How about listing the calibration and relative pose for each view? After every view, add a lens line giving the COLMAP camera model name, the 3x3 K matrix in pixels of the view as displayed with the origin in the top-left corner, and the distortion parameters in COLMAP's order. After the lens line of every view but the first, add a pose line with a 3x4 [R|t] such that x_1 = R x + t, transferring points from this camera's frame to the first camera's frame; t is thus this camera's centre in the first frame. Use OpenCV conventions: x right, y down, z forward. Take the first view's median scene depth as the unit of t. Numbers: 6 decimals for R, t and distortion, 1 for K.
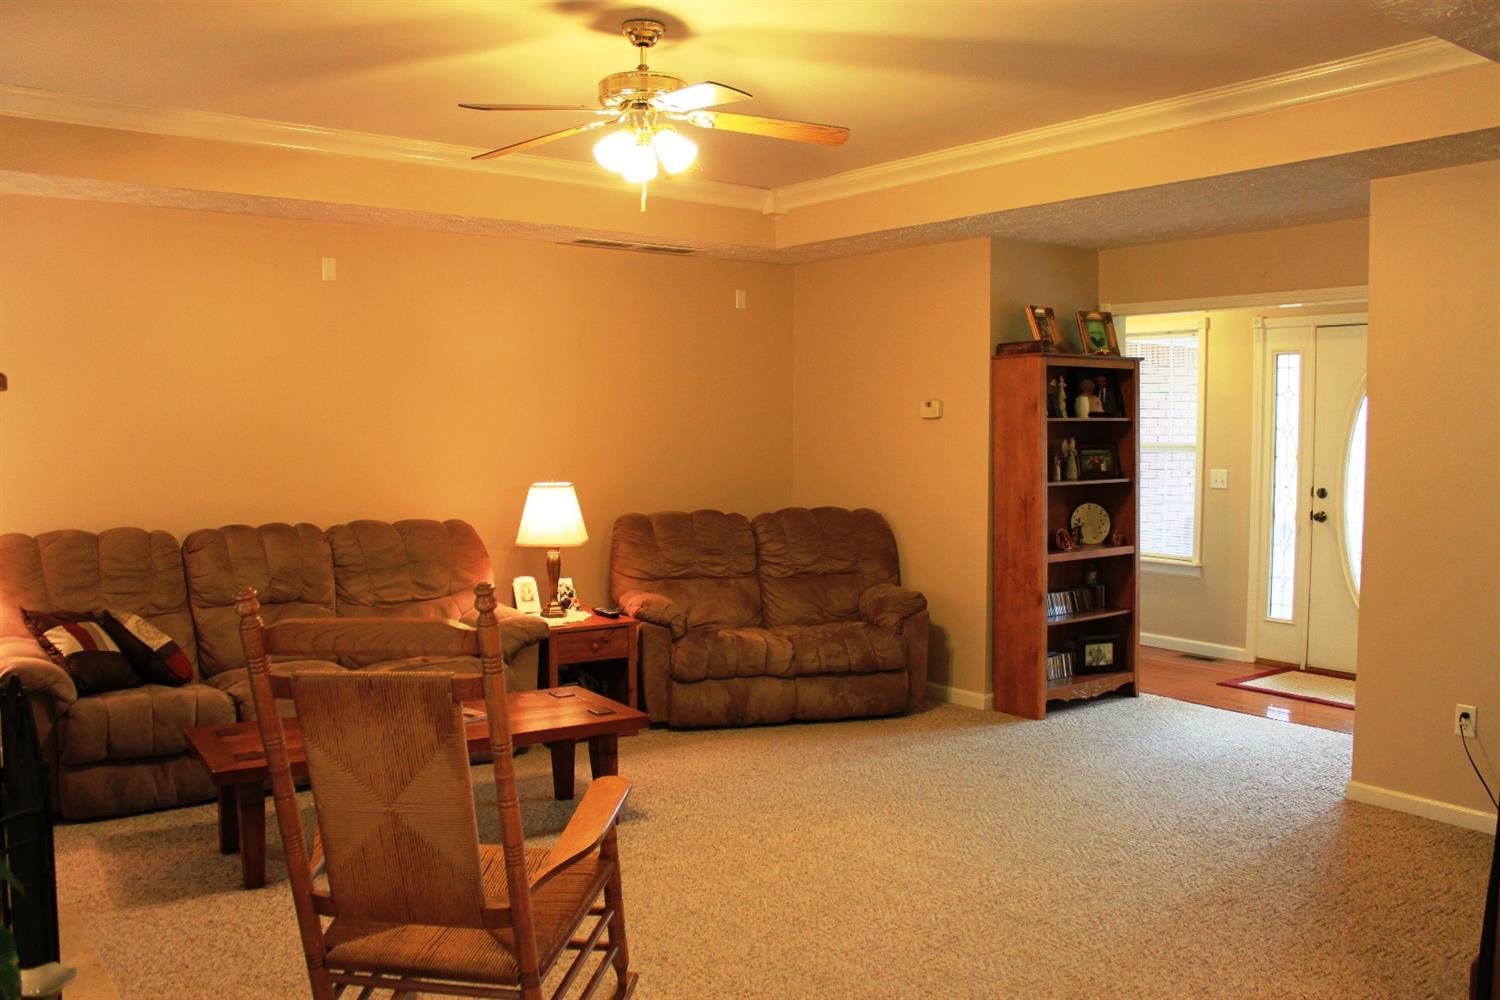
lens RADIAL K [[1246.2, 0, 799.4], [0, 1246.2, 510.8], [0, 0, 1]] dist [-0.153392, 0.136721]
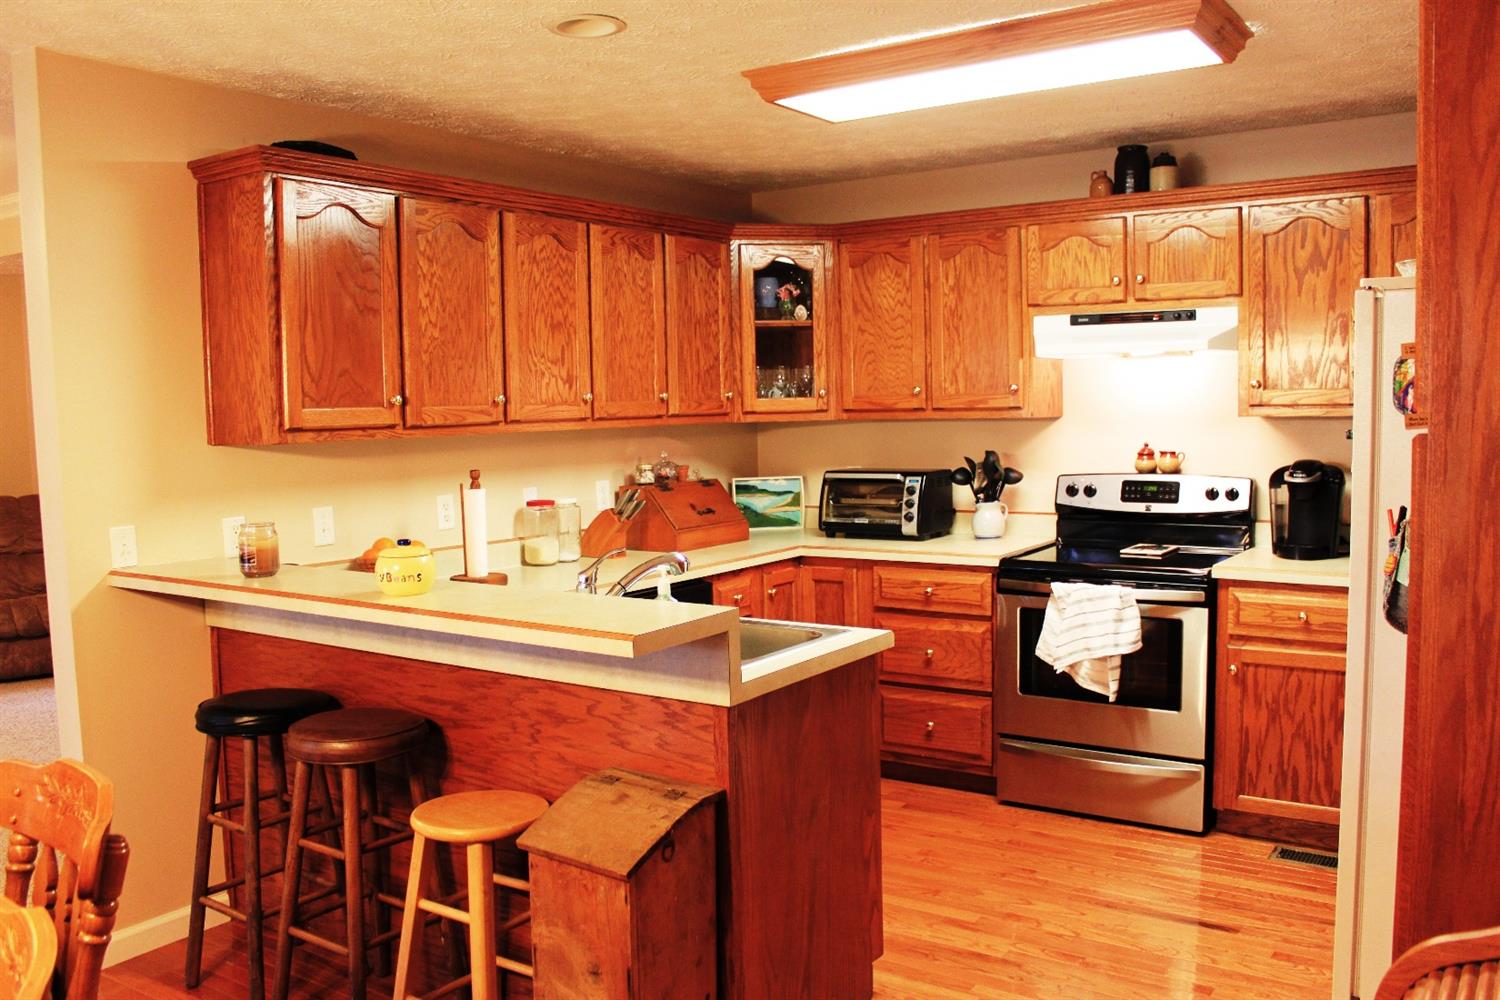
lens RADIAL K [[1246.2, 0, 771.2], [0, 1246.2, 503.5], [0, 0, 1]] dist [-0.153392, 0.136721]
pose [[0.953091, -0.042453, 0.299691, 0.387887], [0.039670, 0.999095, 0.015367, 0.018215], [-0.300072, -0.002757, 0.953913, -0.267681]]
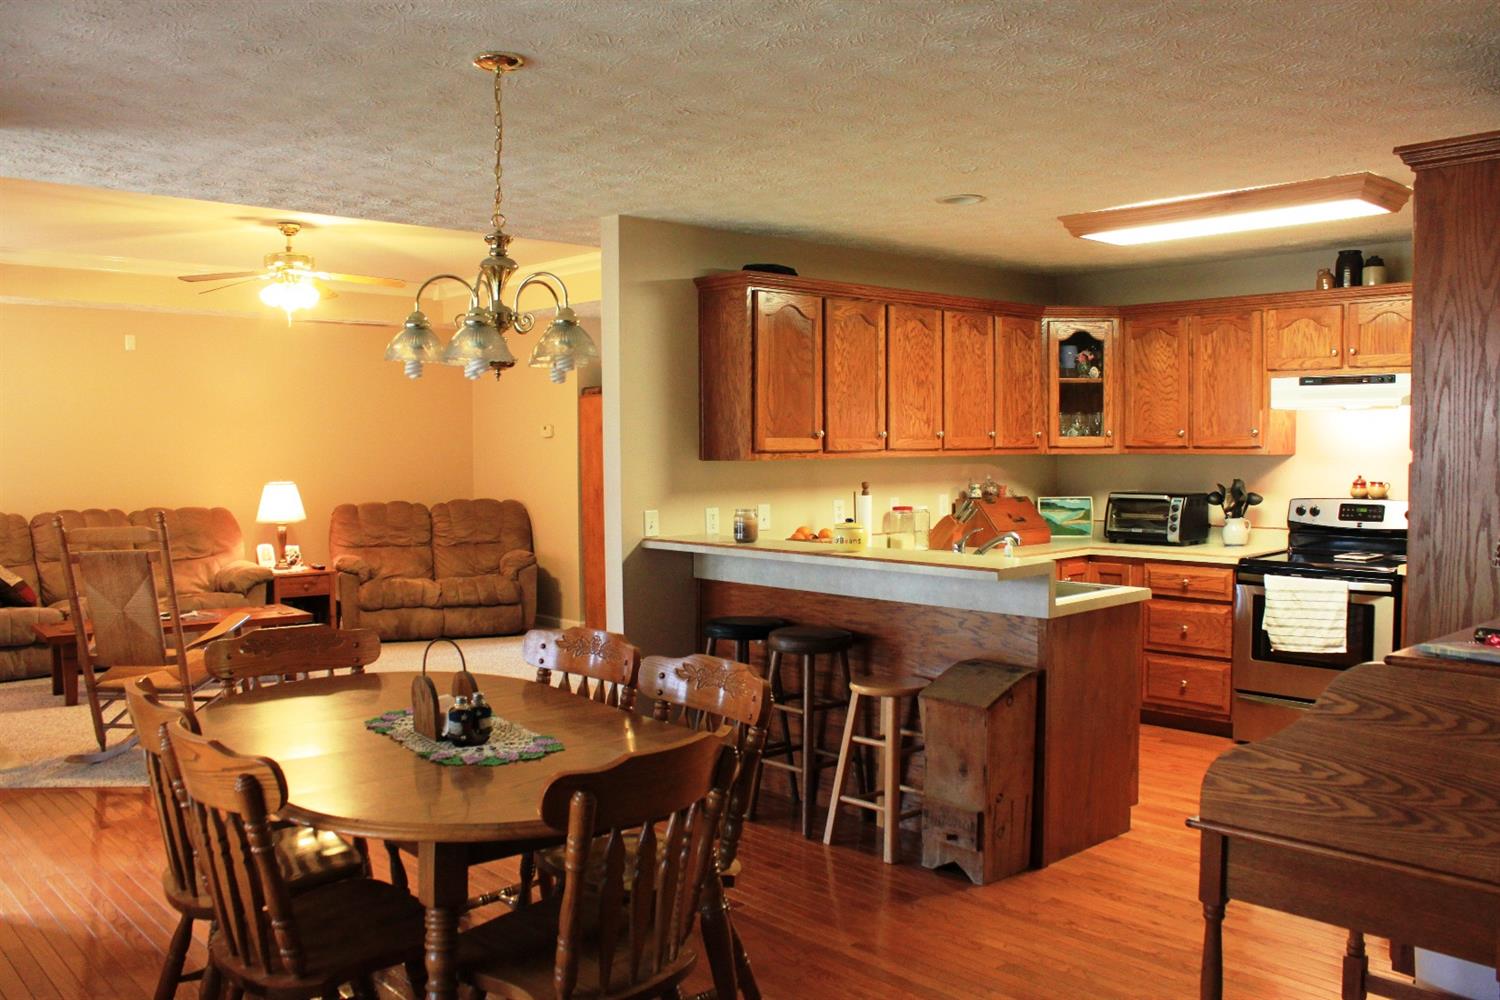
lens RADIAL K [[1246.2, 0, 781.5], [0, 1246.2, 512.6], [0, 0, 1]] dist [-0.153392, 0.136721]
pose [[0.996067, -0.010070, 0.088028, 0.283674], [0.010991, 0.999890, -0.009990, 0.037005], [-0.087918, 0.010918, 0.996068, -0.554816]]
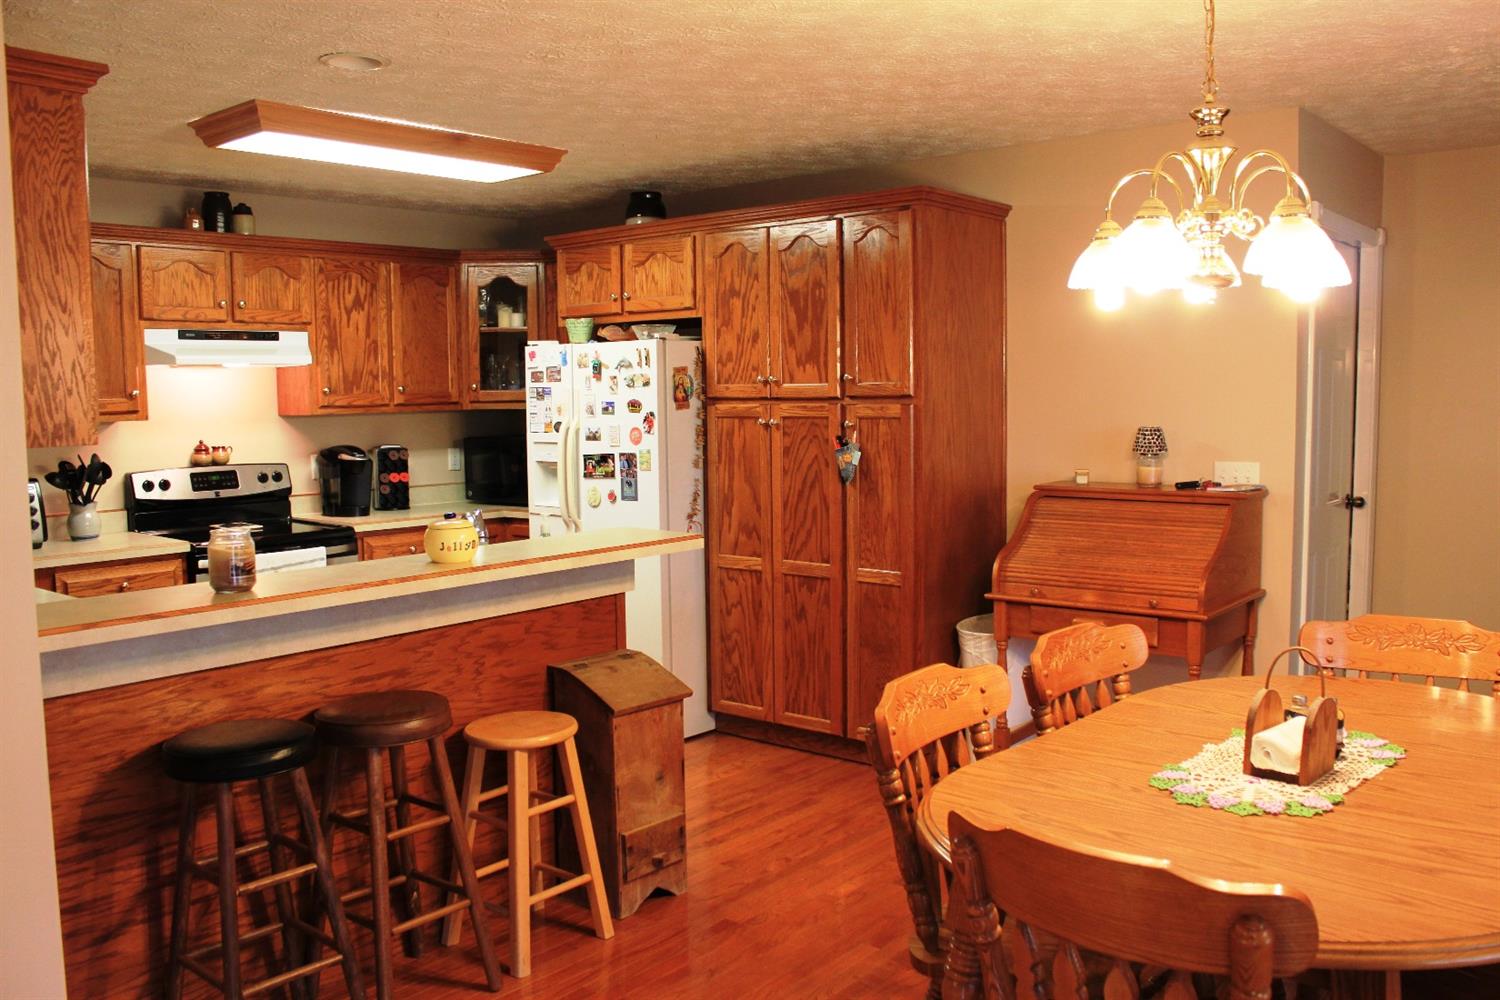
lens RADIAL K [[1246.2, 0, 749.7], [0, 1246.2, 502.8], [0, 0, 1]] dist [-0.153392, 0.136721]
pose [[-0.201830, -0.086227, 0.975618, -0.136152], [0.080467, 0.991290, 0.104259, -0.014786], [-0.976109, 0.099548, -0.193133, 0.190454]]
